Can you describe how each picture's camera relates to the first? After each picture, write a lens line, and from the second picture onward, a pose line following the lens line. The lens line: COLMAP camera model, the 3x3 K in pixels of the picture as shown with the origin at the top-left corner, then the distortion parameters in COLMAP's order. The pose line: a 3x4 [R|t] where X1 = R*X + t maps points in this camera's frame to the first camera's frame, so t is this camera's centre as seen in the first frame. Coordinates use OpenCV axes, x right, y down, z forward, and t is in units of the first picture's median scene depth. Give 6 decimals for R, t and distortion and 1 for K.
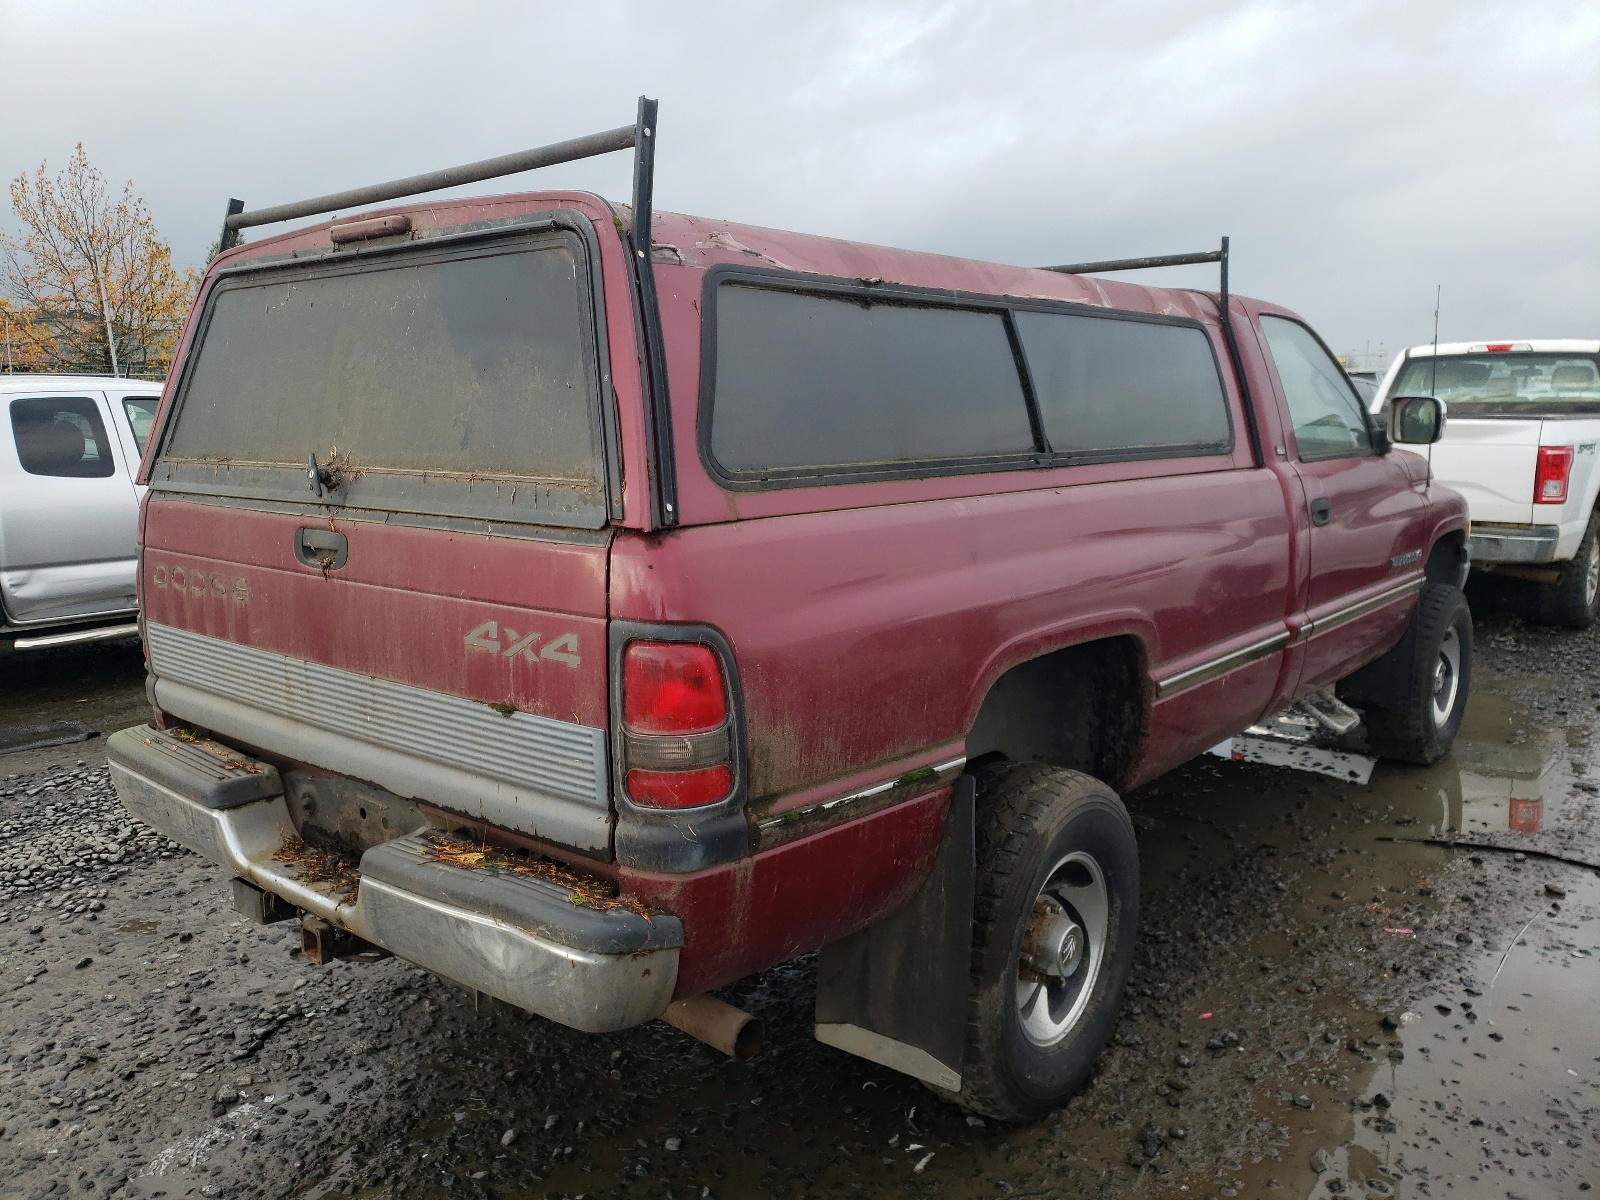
lens RADIAL K [[1229.0, 0, 800.0], [0, 1229.0, 600.0], [0, 0, 1]] dist [0.057534, 0.002162]
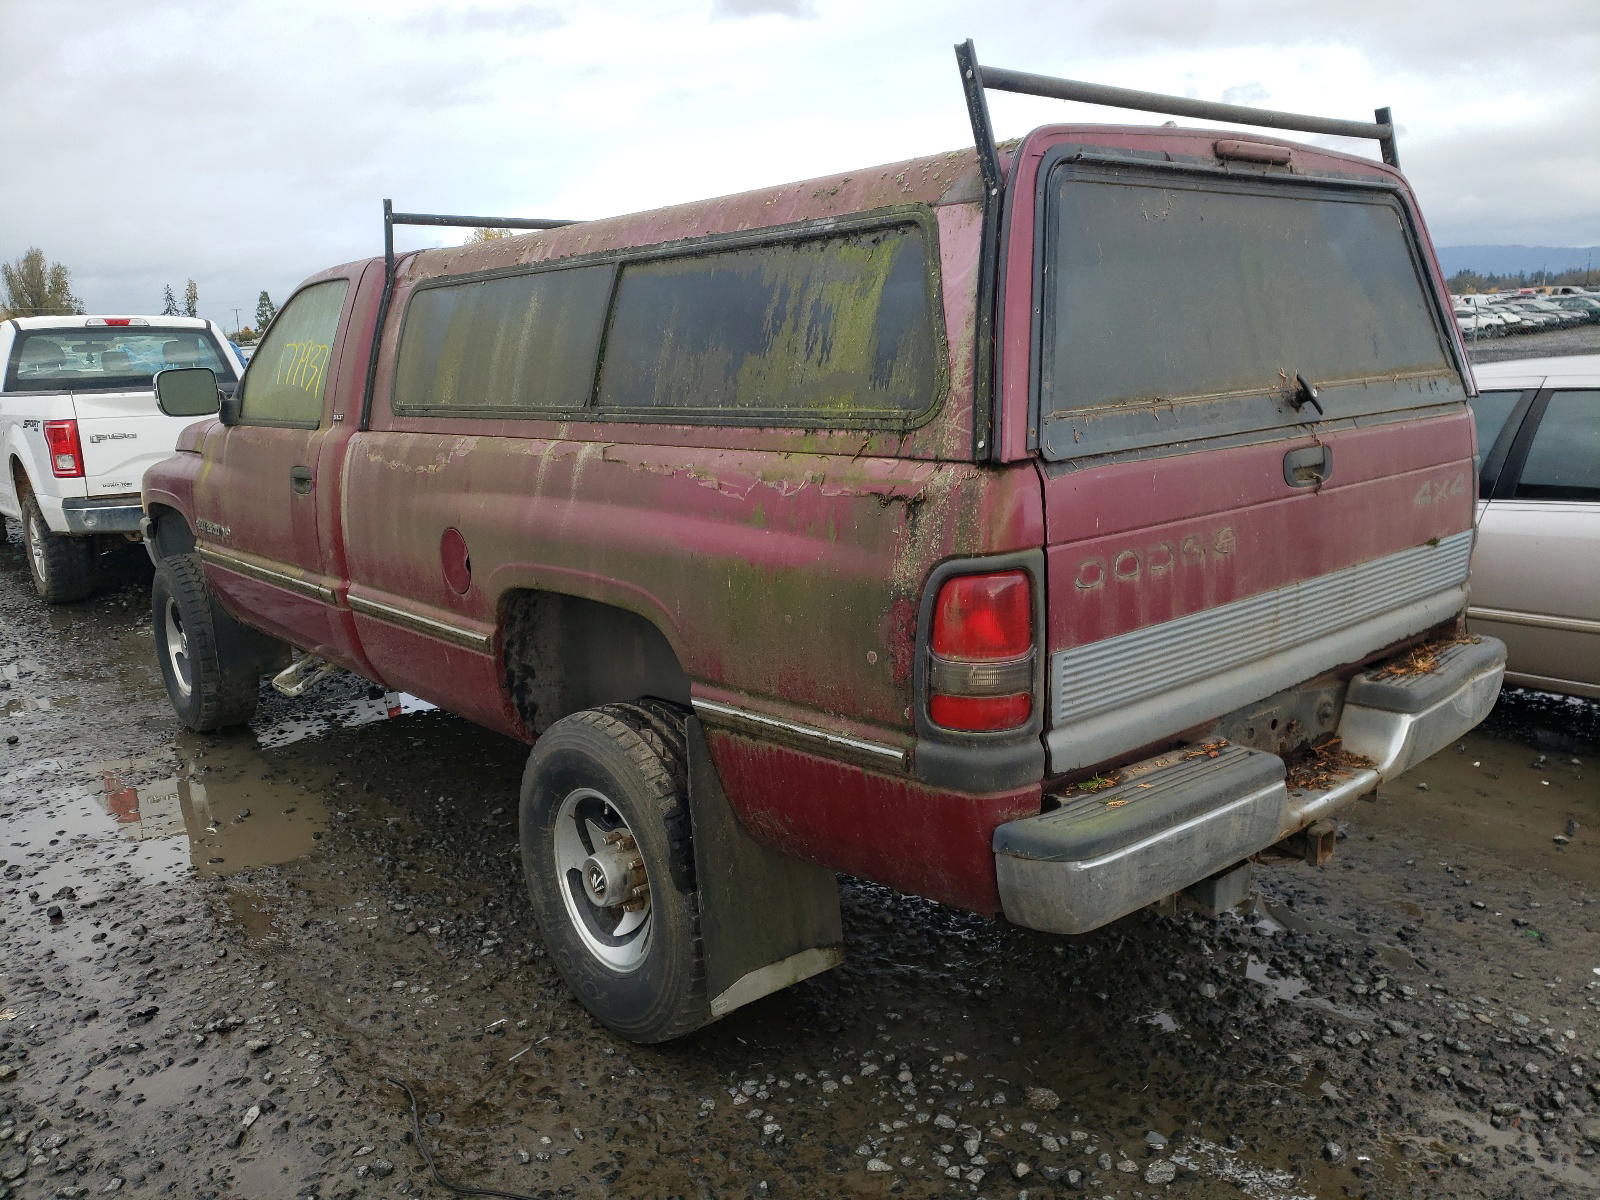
lens RADIAL K [[1229.0, 0, 800.0], [0, 1229.0, 600.0], [0, 0, 1]] dist [0.057534, 0.002162]
pose [[0.150069, -0.194125, 0.969430, -1.454716], [0.188646, 0.968142, 0.164665, -0.181668], [-0.970511, 0.158169, 0.181909, 1.228418]]
